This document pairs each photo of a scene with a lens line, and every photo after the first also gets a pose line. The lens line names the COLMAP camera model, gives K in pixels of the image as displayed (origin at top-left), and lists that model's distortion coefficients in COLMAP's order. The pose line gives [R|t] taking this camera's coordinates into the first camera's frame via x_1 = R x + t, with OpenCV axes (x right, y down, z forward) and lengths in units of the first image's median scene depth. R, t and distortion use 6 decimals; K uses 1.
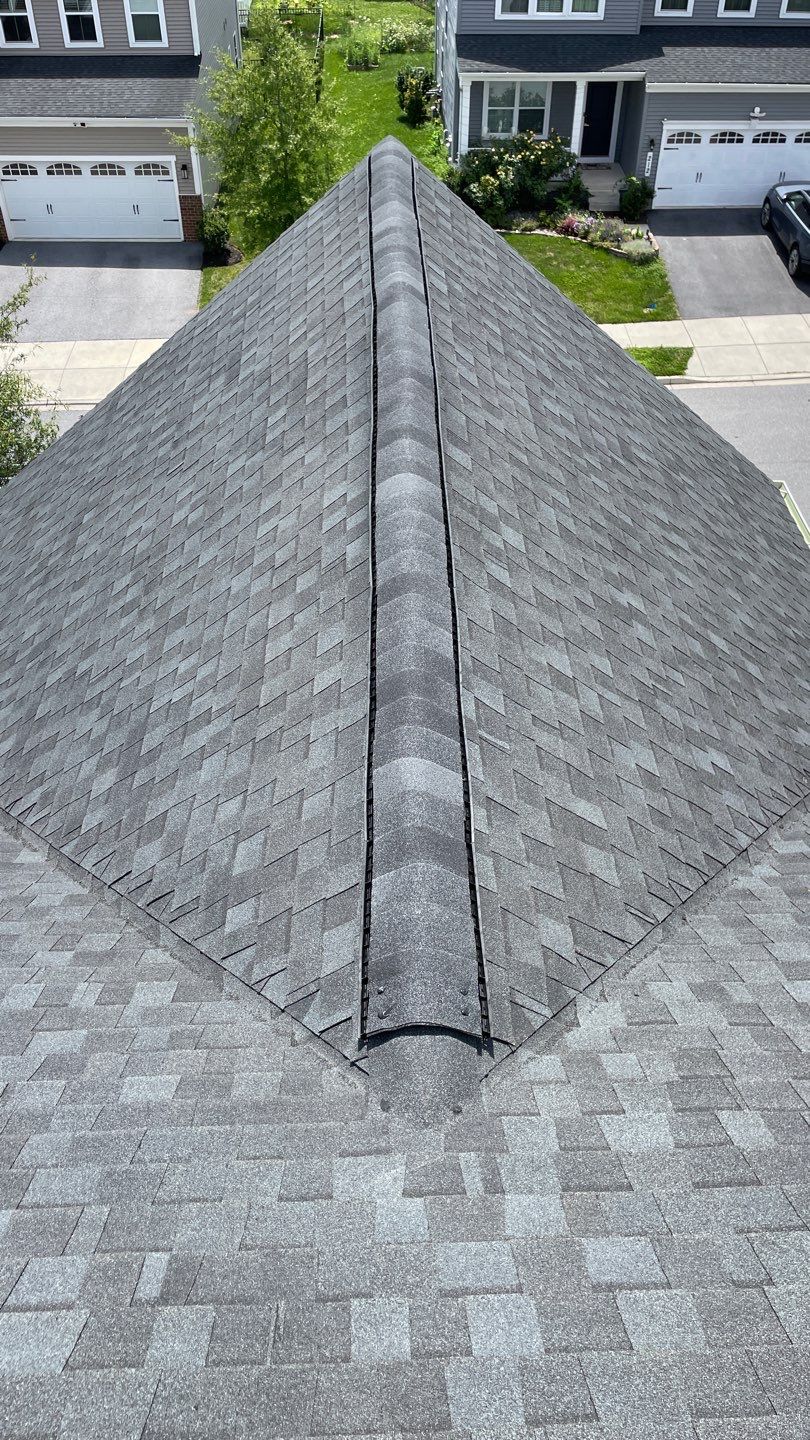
lens RADIAL K [[1074.9, 0, 410.9], [0, 1074.9, 710.8], [0, 0, 1]] dist [0.091901, -0.110624]
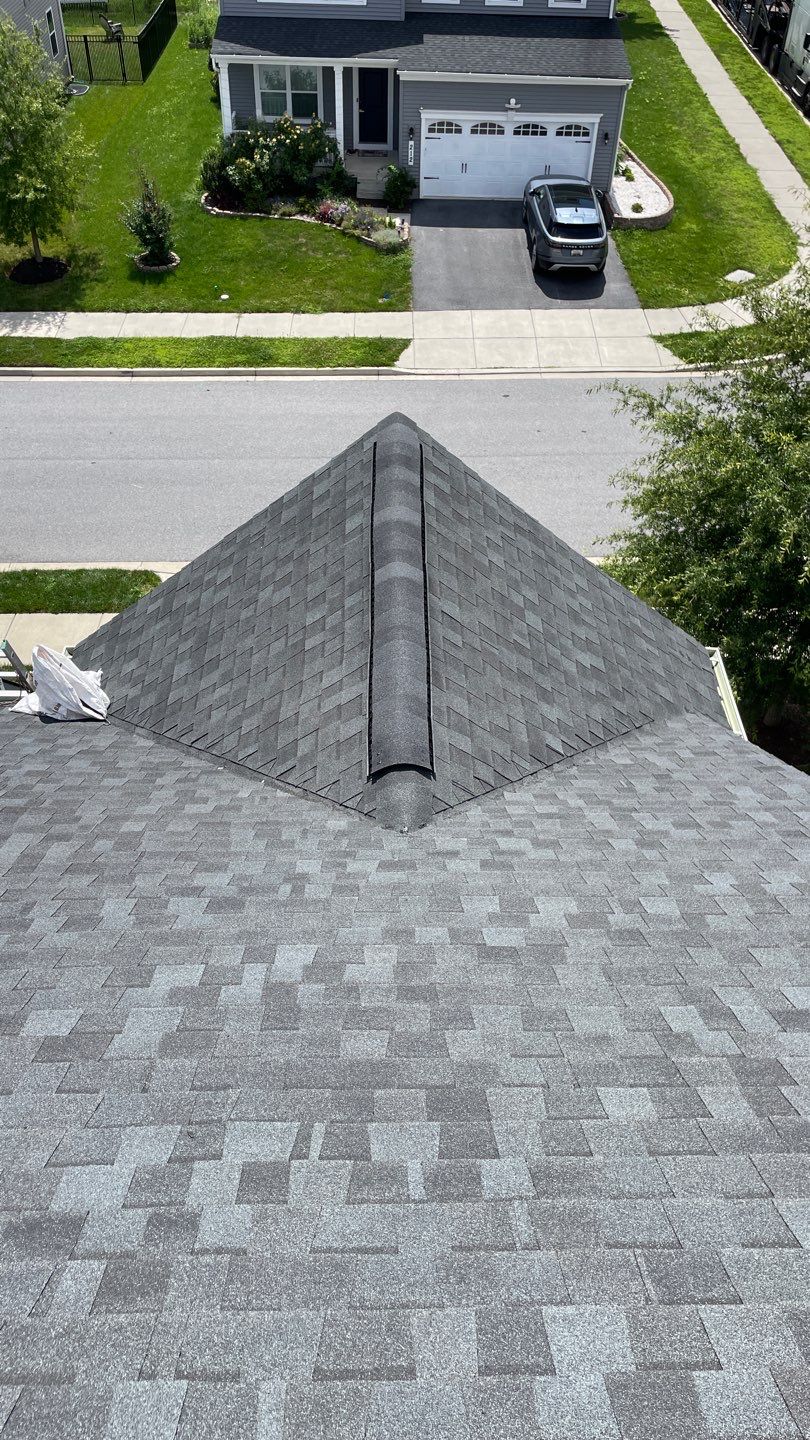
lens RADIAL K [[1074.8, 0, 396.3], [0, 1074.8, 703.9], [0, 0, 1]] dist [0.092692, -0.108384]
pose [[0.999664, 0.024279, 0.009057, 0.947737], [-0.024343, 0.999679, 0.007028, -0.019720], [-0.008884, -0.007246, 0.999934, 0.001536]]
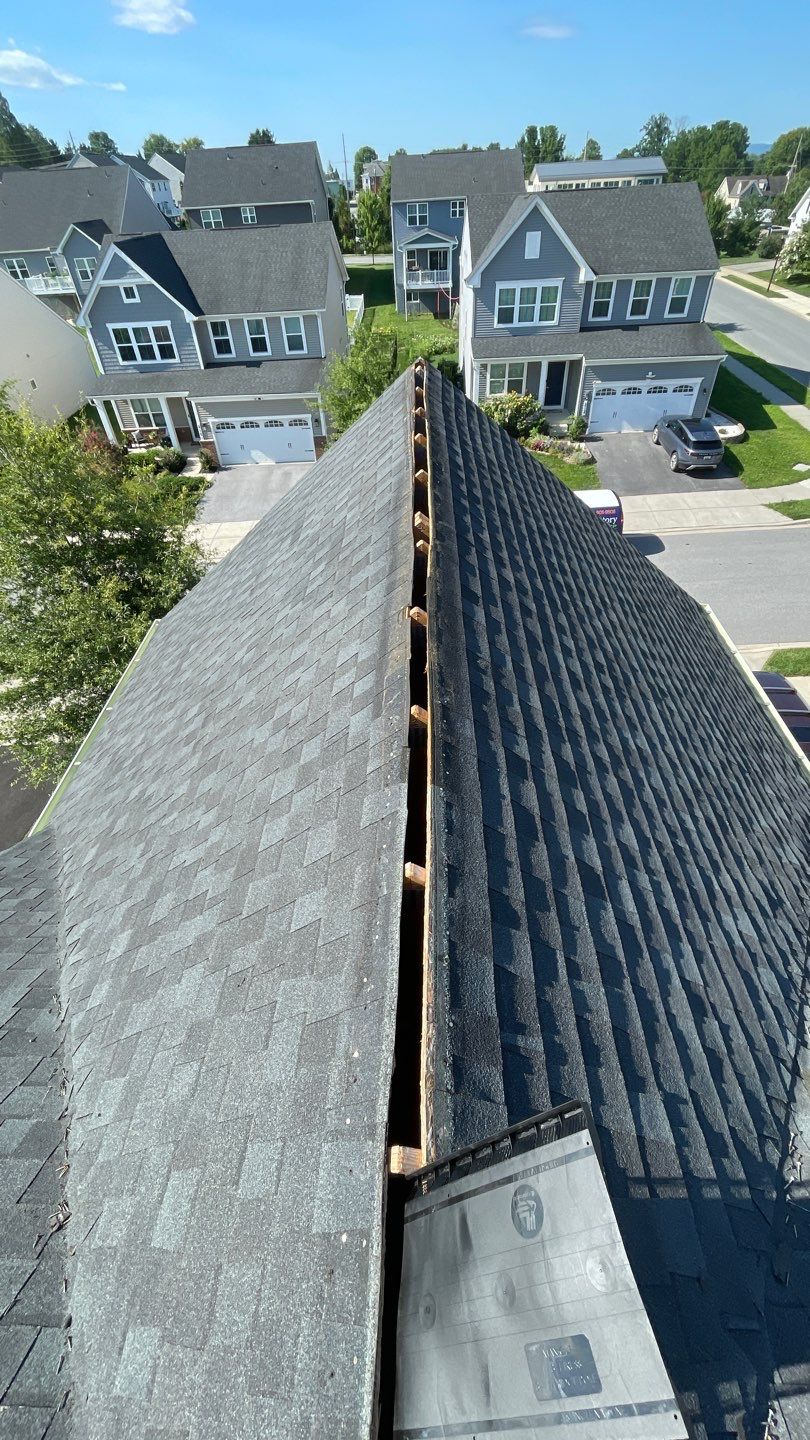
lens RADIAL K [[586.1, 0, 405.0], [0, 586.1, 720.0], [0, 0, 1]] dist [-0.001966, -0.000110]
pose [[0.997339, -0.002407, -0.072857, 0.014368], [0.002883, 0.999975, 0.006429, -0.092226], [0.072840, -0.006622, 0.997322, 0.299251]]
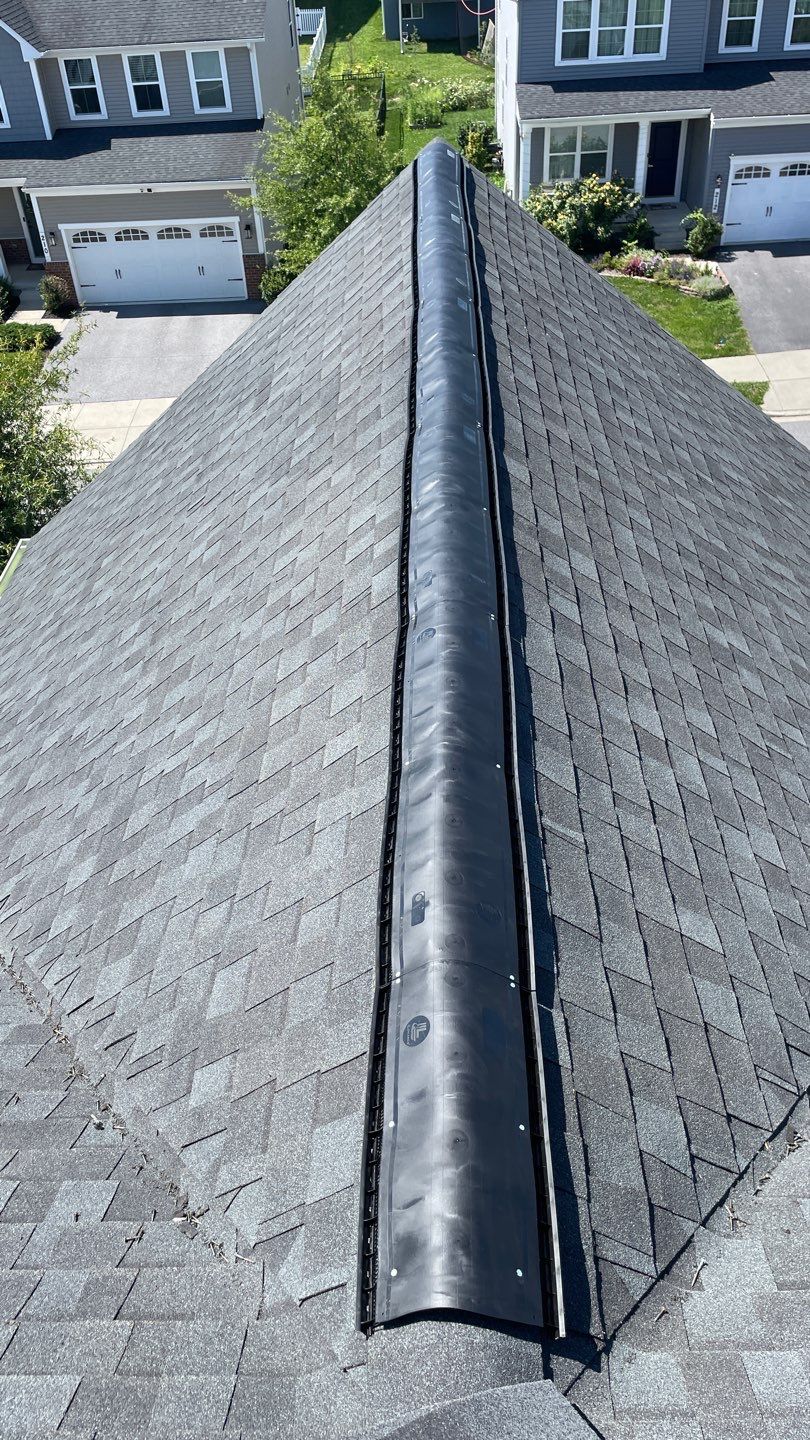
lens RADIAL K [[1074.8, 0, 396.3], [0, 1074.8, 703.9], [0, 0, 1]] dist [0.092692, -0.108384]
pose [[0.996914, -0.013058, -0.077402, 0.011157], [0.009021, 0.998592, -0.052279, -0.010272], [0.077976, 0.051420, 0.995628, 0.125672]]
